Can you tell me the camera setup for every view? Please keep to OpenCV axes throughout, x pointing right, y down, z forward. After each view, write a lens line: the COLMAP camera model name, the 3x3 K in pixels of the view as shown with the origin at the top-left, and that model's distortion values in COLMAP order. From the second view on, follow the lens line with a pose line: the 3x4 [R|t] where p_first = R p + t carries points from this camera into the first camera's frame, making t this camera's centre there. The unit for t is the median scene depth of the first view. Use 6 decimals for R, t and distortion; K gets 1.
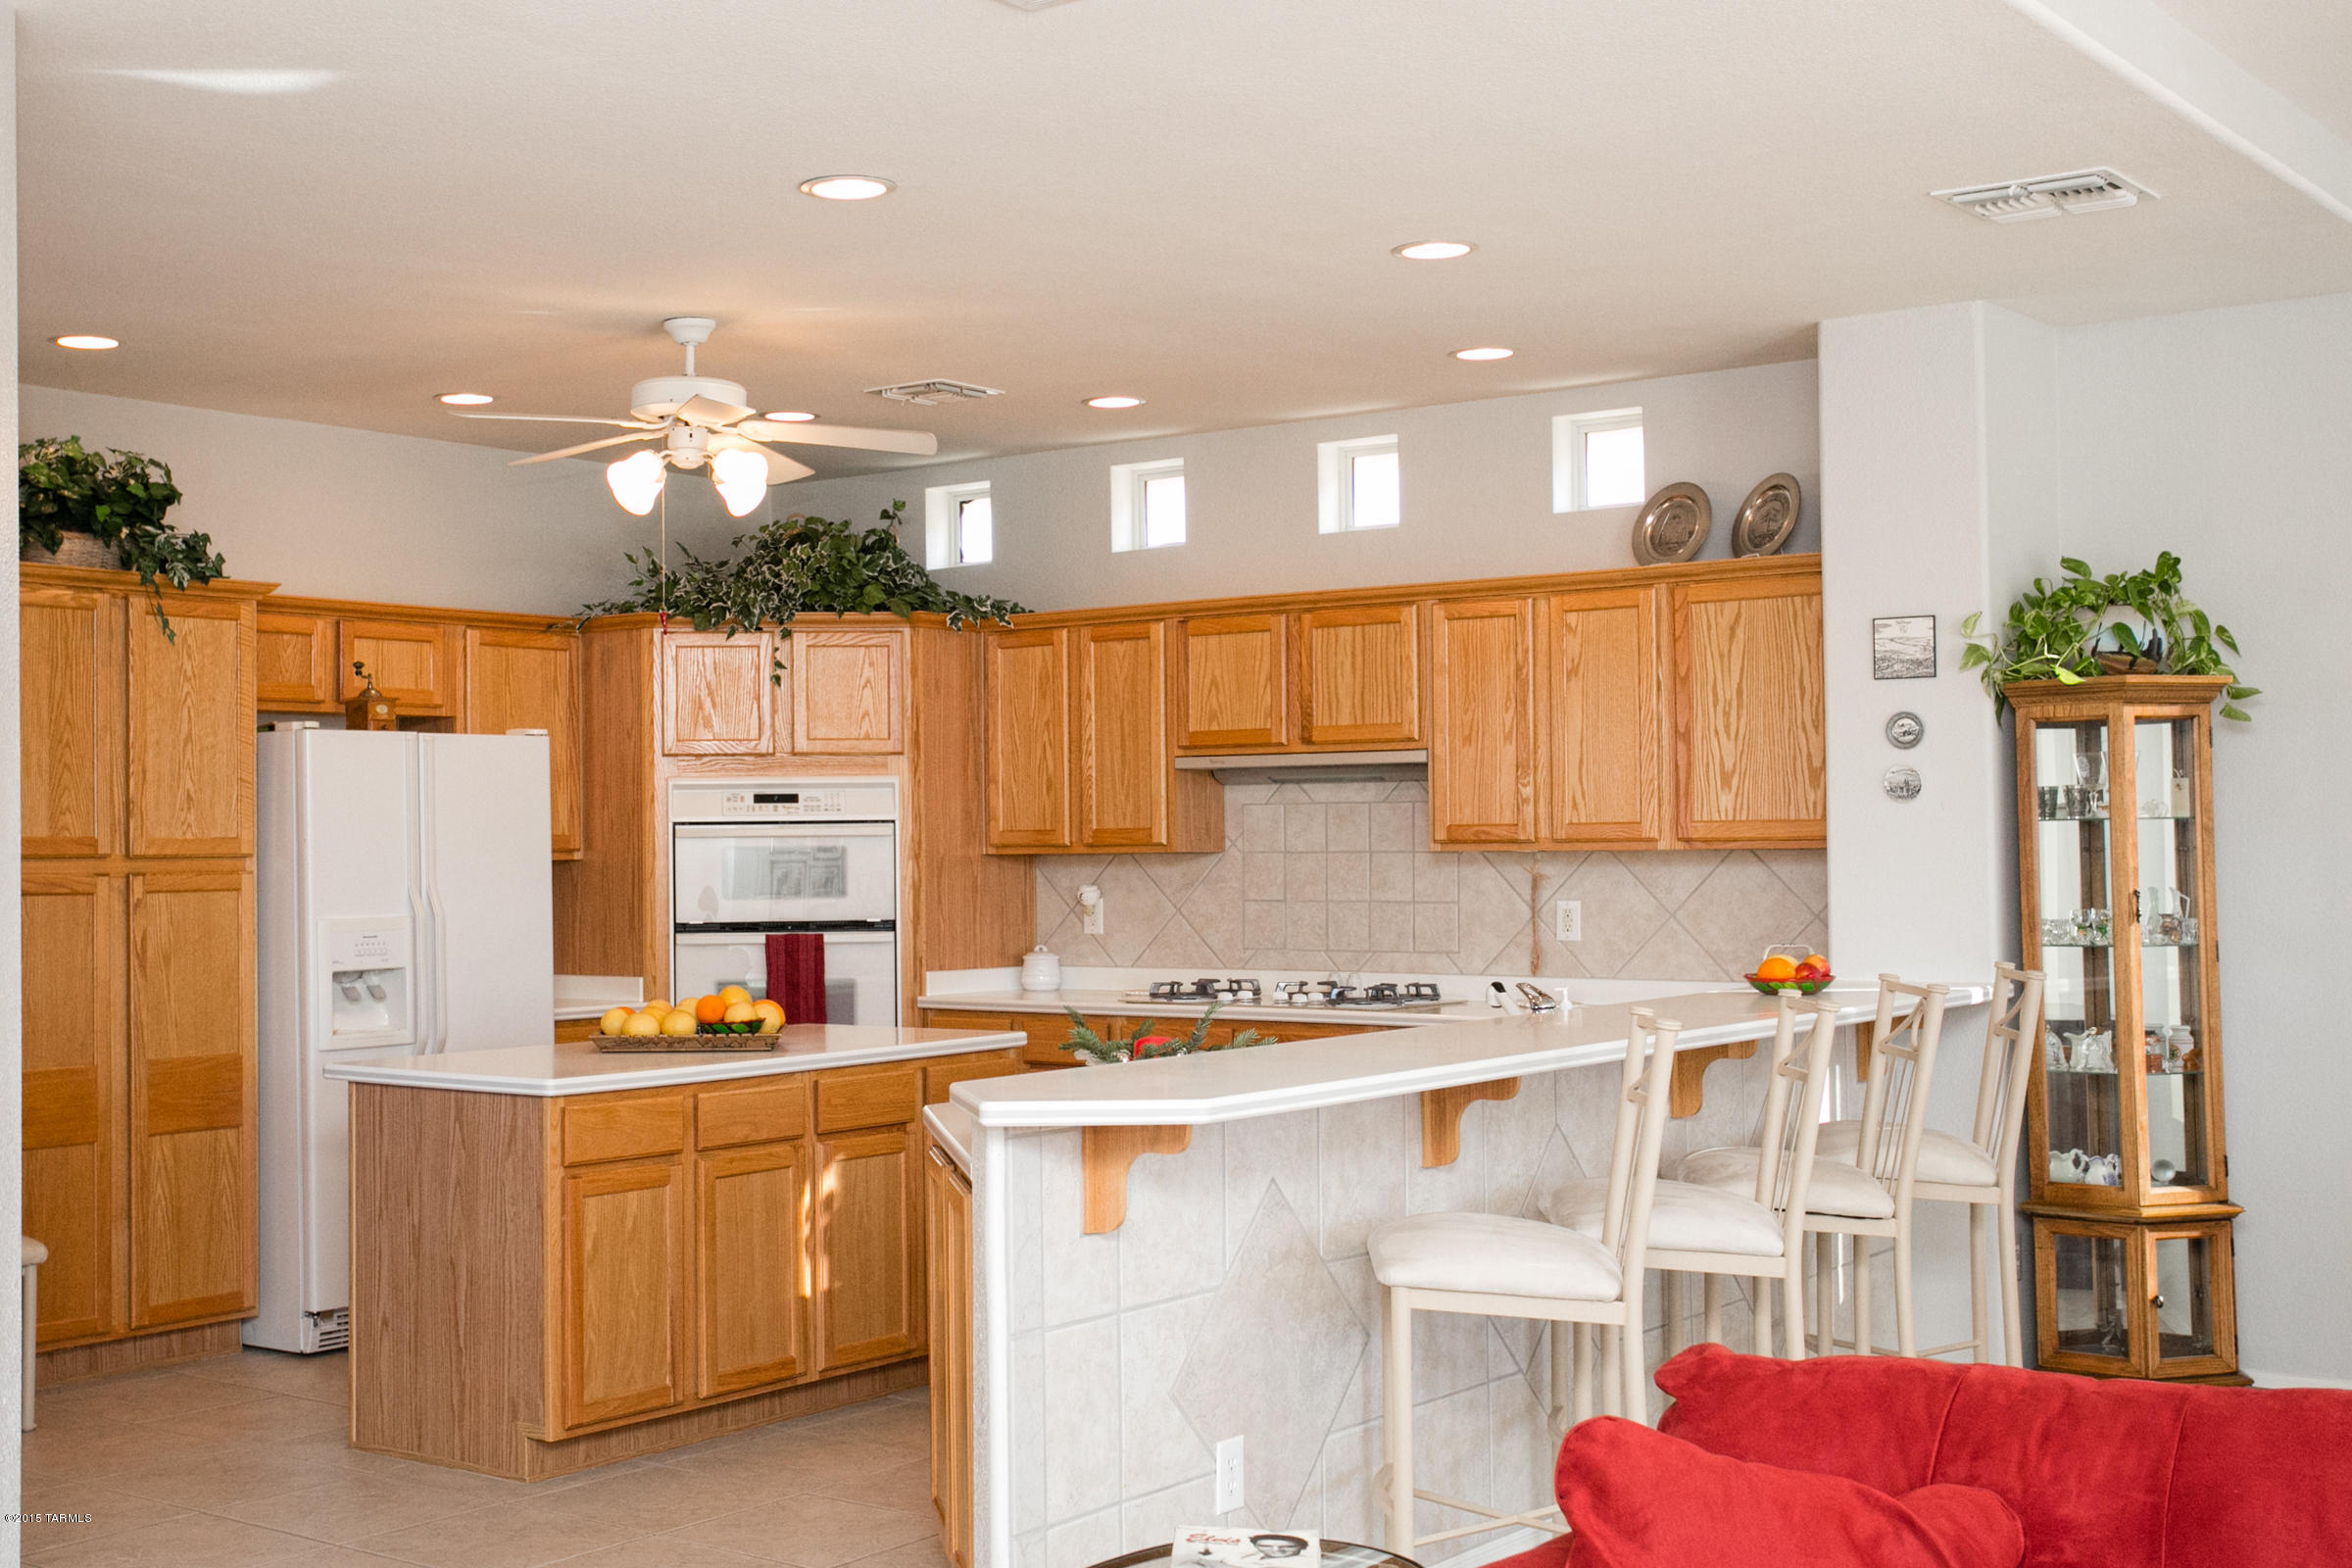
lens RADIAL K [[2947.8, 0, 1156.9], [0, 2947.8, 796.1], [0, 0, 1]] dist [-0.007442, 0.000000]
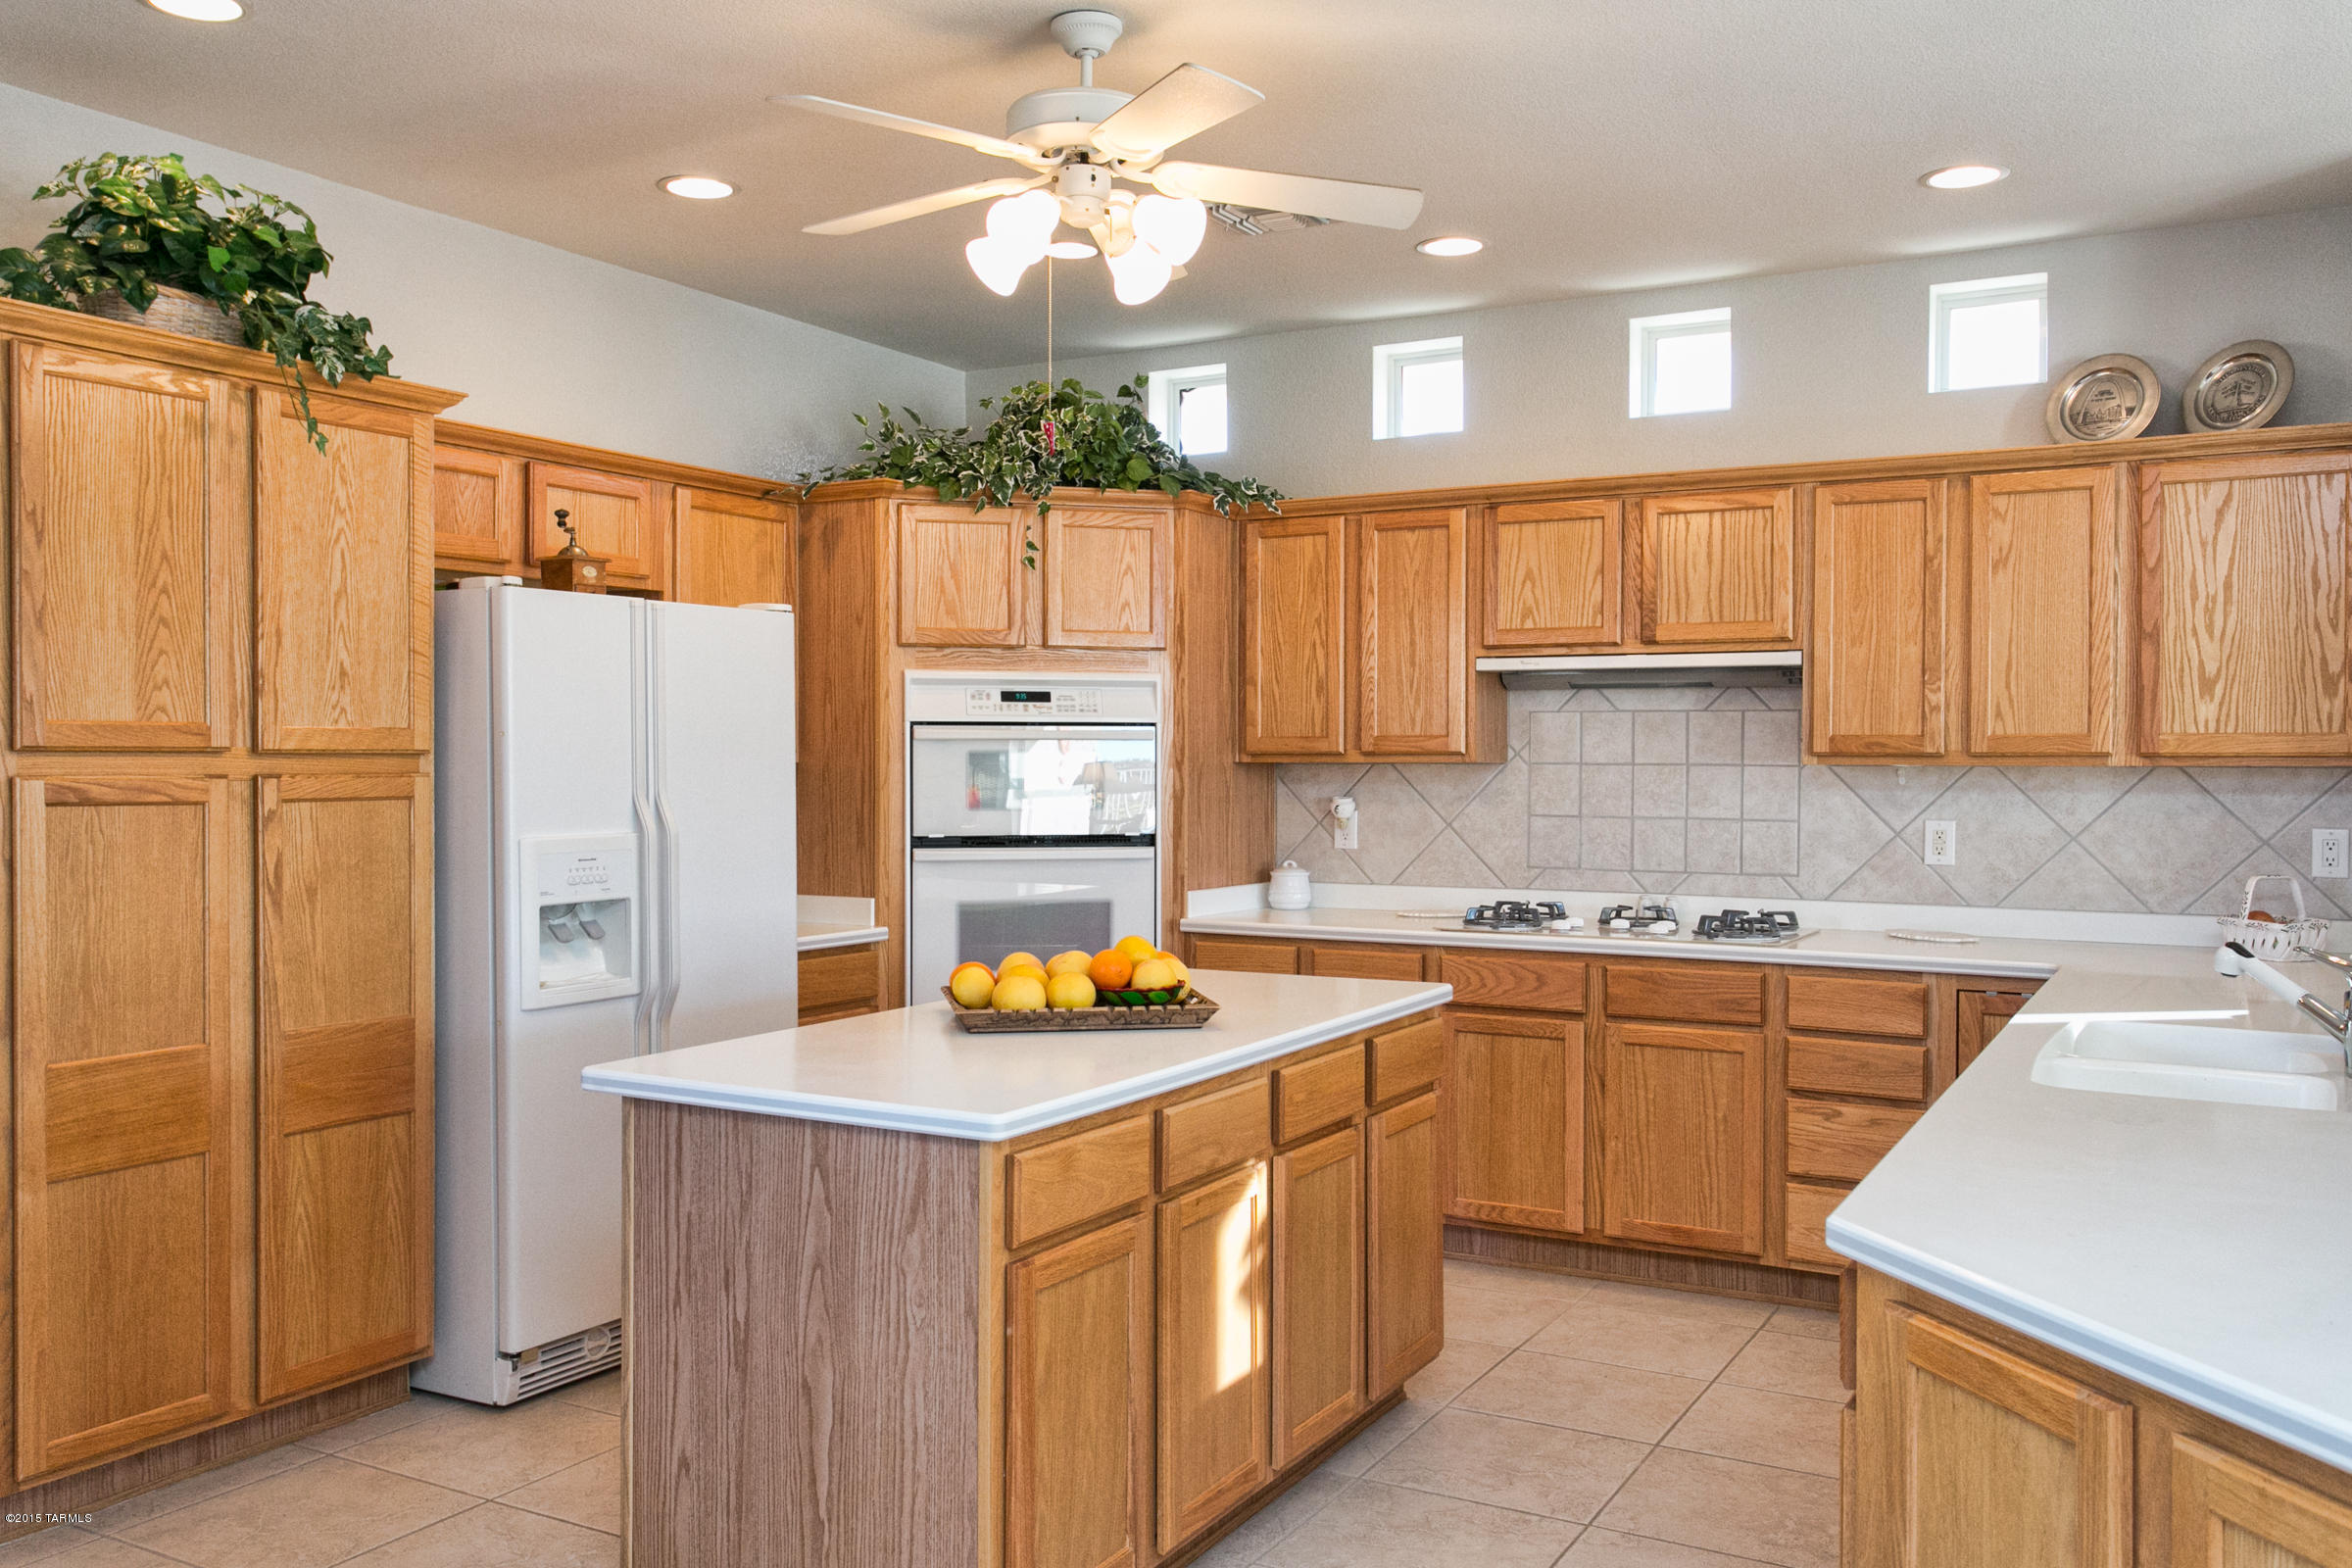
lens RADIAL K [[1940.4, 0, 1248.8], [0, 1940.4, 782.0], [0, 0, 1]] dist [0.020089, -0.025346]
pose [[0.988355, 0.010141, 0.151828, -0.167351], [-0.014483, 0.999516, 0.027522, 0.010435], [-0.151475, -0.029400, 0.988024, 0.454269]]
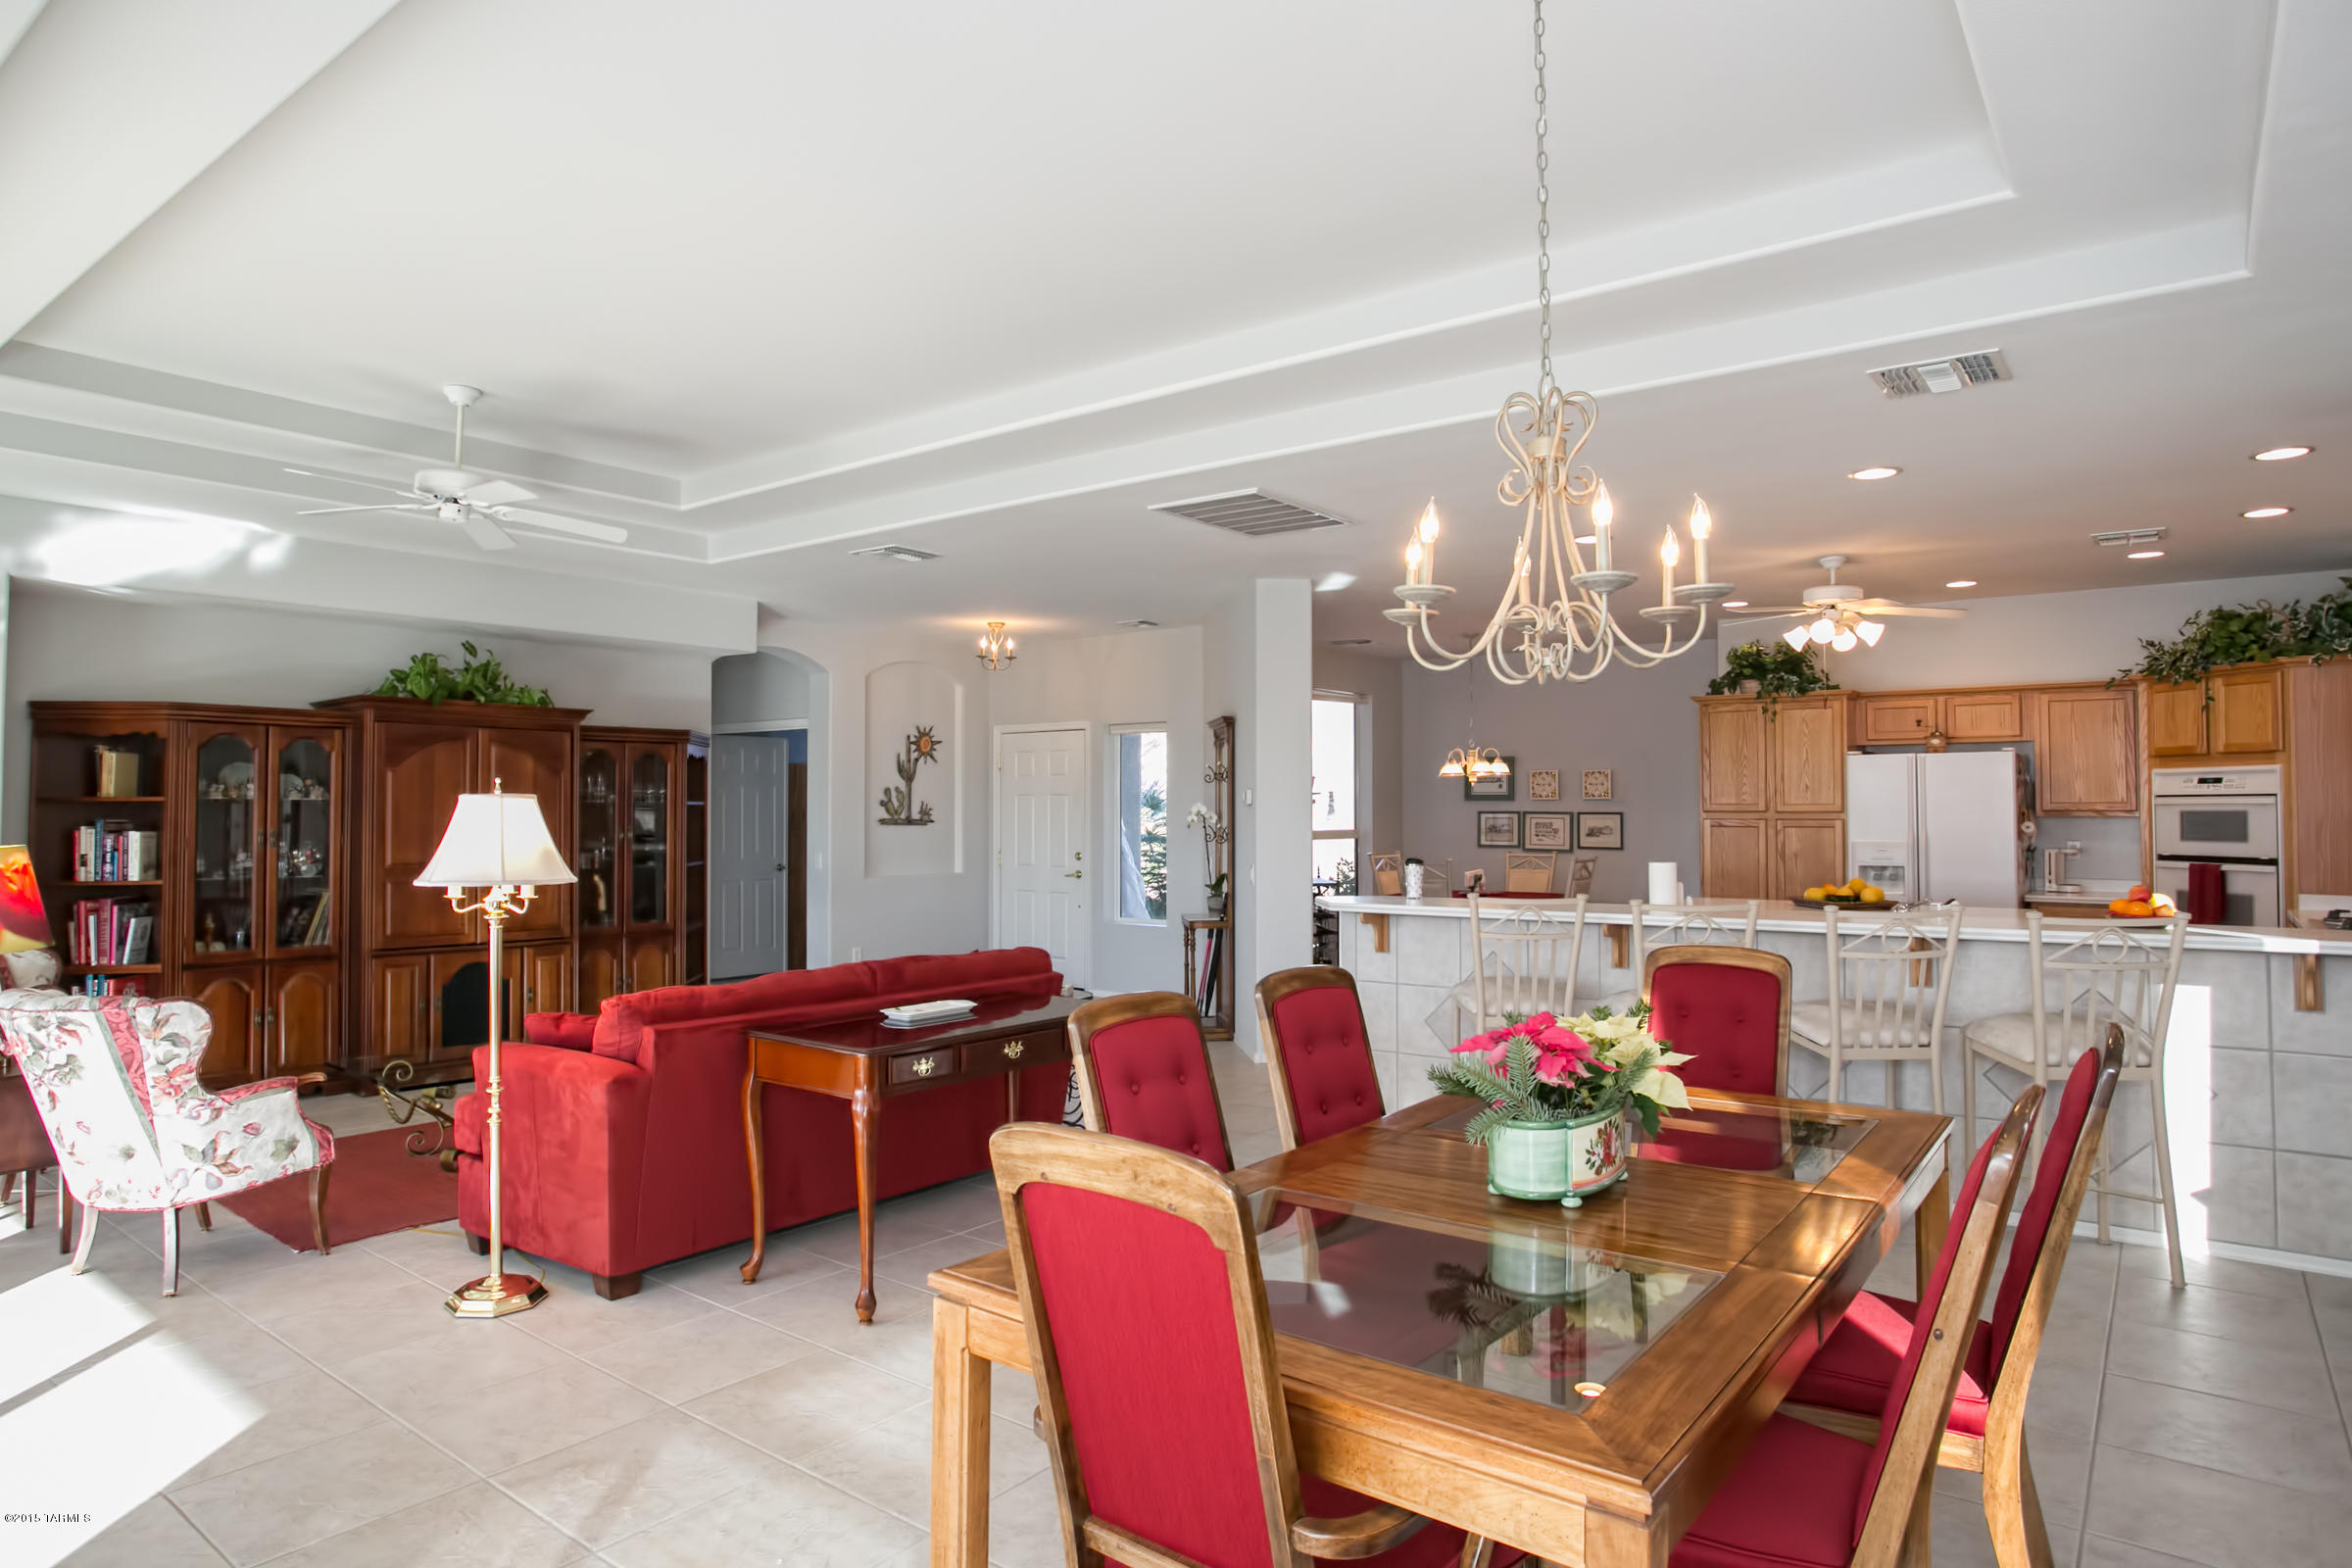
lens RADIAL K [[1330.8, 0, 1163.8], [0, 1330.8, 797.4], [0, 0, 1]] dist [0.007352, -0.000619]
pose [[-0.008312, -0.000101, -0.999965, 0.684063], [0.015901, 0.999874, -0.000233, 0.001140], [0.999839, -0.015902, -0.008310, 0.469513]]
